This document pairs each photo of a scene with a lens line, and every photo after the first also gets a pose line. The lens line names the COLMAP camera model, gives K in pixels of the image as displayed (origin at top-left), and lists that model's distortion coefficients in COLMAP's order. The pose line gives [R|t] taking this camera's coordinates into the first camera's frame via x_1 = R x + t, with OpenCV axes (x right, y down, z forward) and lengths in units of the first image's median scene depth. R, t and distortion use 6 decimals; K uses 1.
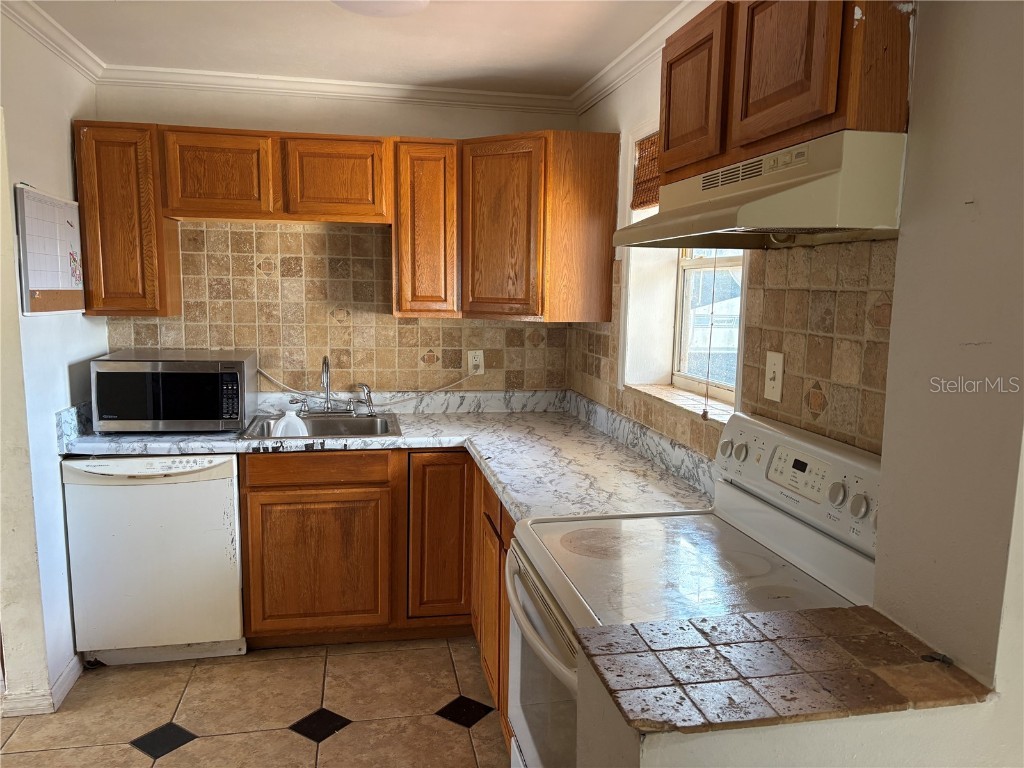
lens RADIAL K [[772.2, 0, 516.7], [0, 772.2, 385.8], [0, 0, 1]] dist [0.054038, -0.063486]
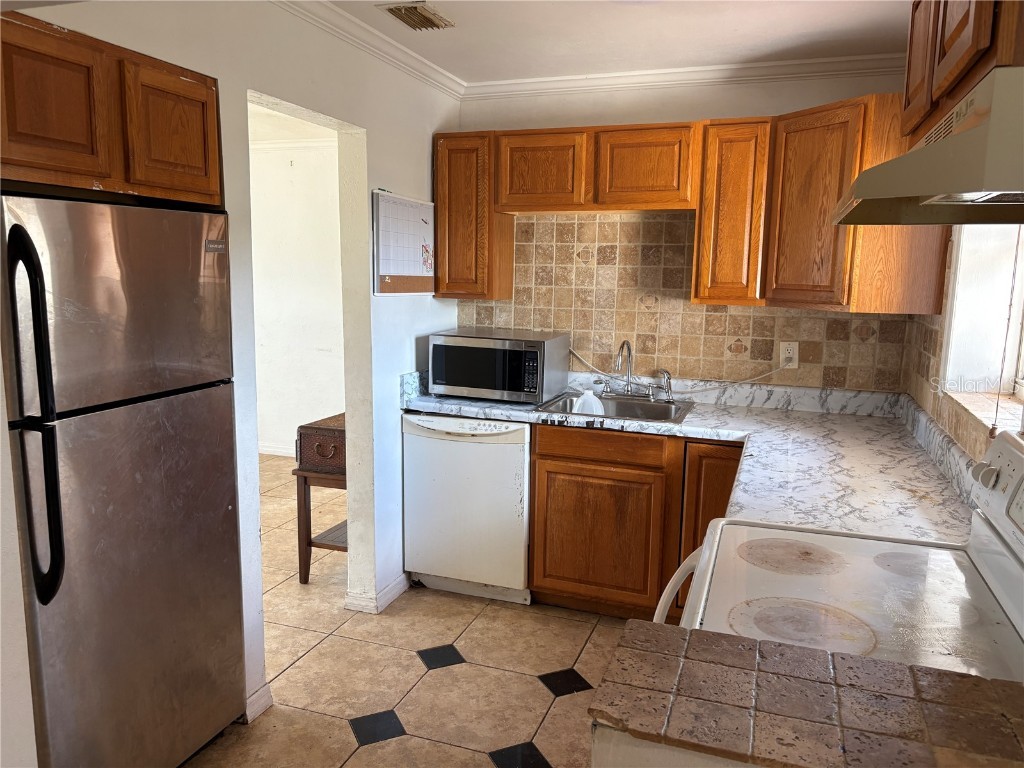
lens RADIAL K [[772.3, 0, 508.6], [0, 772.3, 385.3], [0, 0, 1]] dist [0.105341, -0.201132]
pose [[0.854603, 0.077394, -0.513482, 0.174171], [-0.071063, 0.996959, 0.031992, -0.000489], [0.514396, 0.009149, 0.857504, 0.031910]]
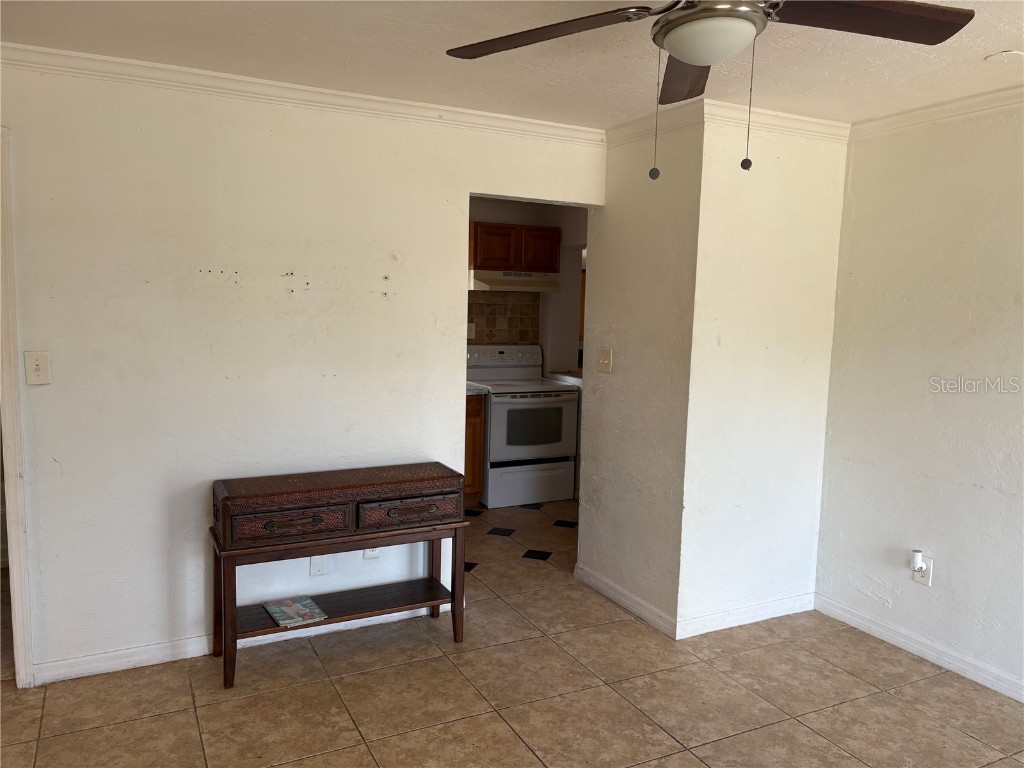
lens RADIAL K [[772.2, 0, 516.7], [0, 772.2, 385.8], [0, 0, 1]] dist [0.054038, -0.063486]
pose [[-0.274908, -0.128058, 0.952904, -1.763889], [0.098909, 0.982066, 0.160511, -0.179540], [-0.956370, 0.138376, -0.257312, 1.069968]]
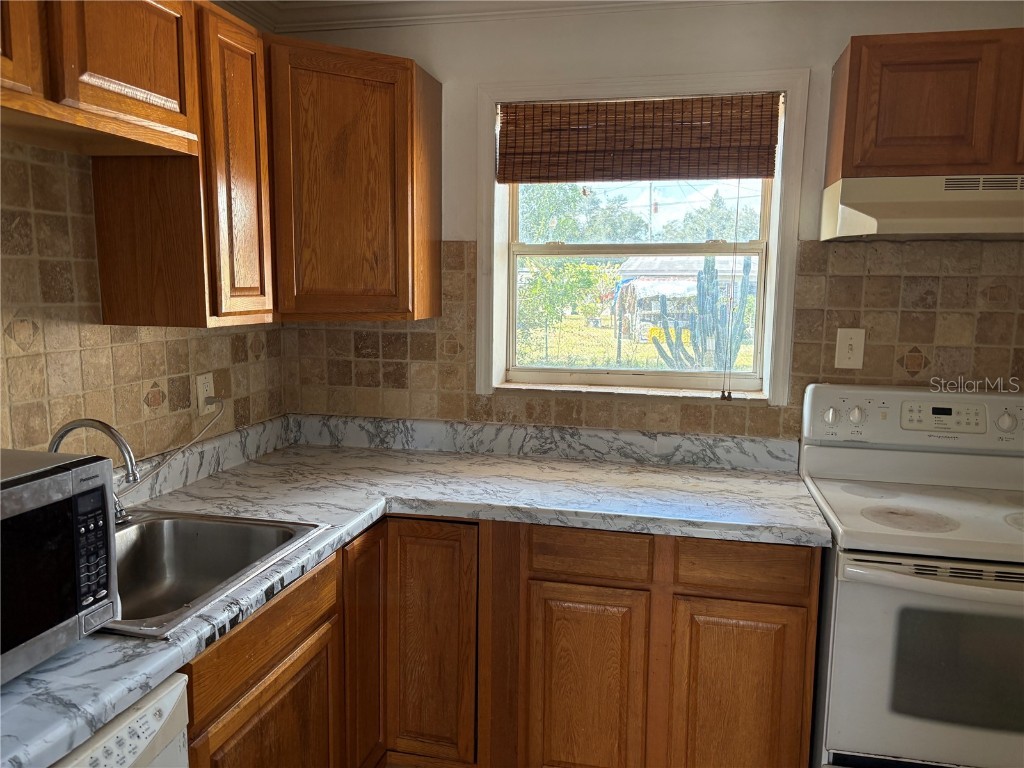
lens RADIAL K [[772.2, 0, 516.7], [0, 772.2, 385.8], [0, 0, 1]] dist [0.054038, -0.063486]
pose [[0.409730, -0.132378, 0.902551, -0.626972], [0.113960, 0.989091, 0.093337, -0.081290], [-0.905061, 0.064611, 0.420346, 0.623092]]
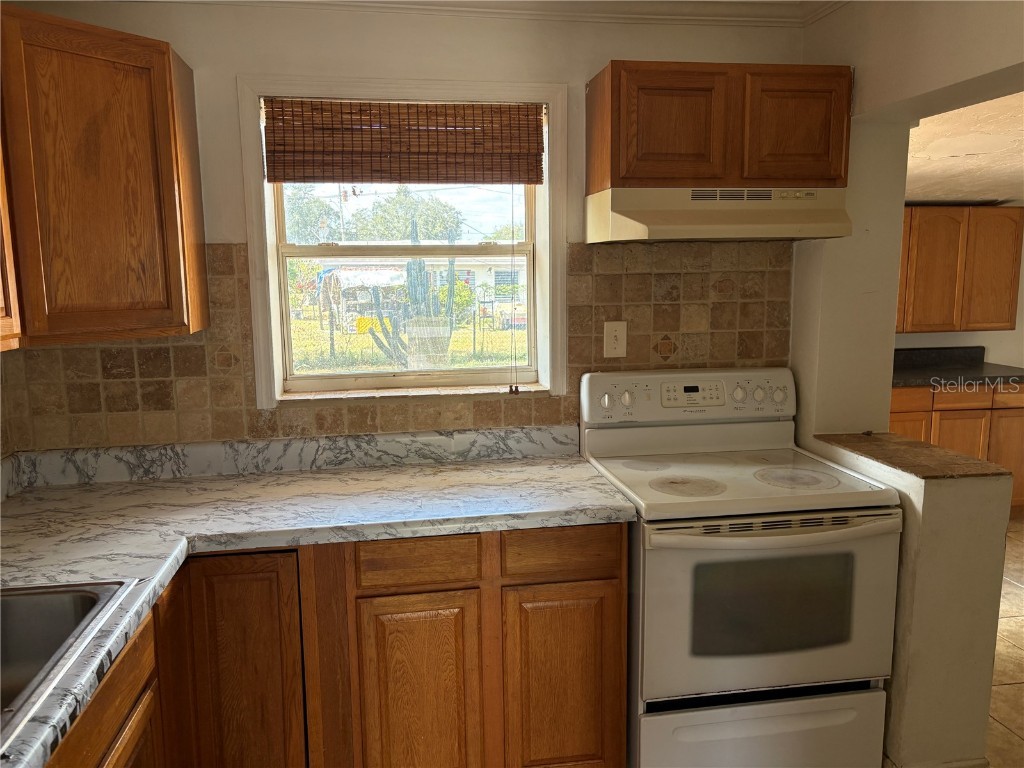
lens RADIAL K [[770.7, 0, 510.2], [0, 770.7, 380.9], [0, 0, 1]] dist [0.060217, -0.065691]
pose [[0.037672, -0.158939, 0.986569, -0.645536], [0.142821, 0.977991, 0.152103, -0.109848], [-0.989031, 0.135172, 0.059543, 0.717047]]
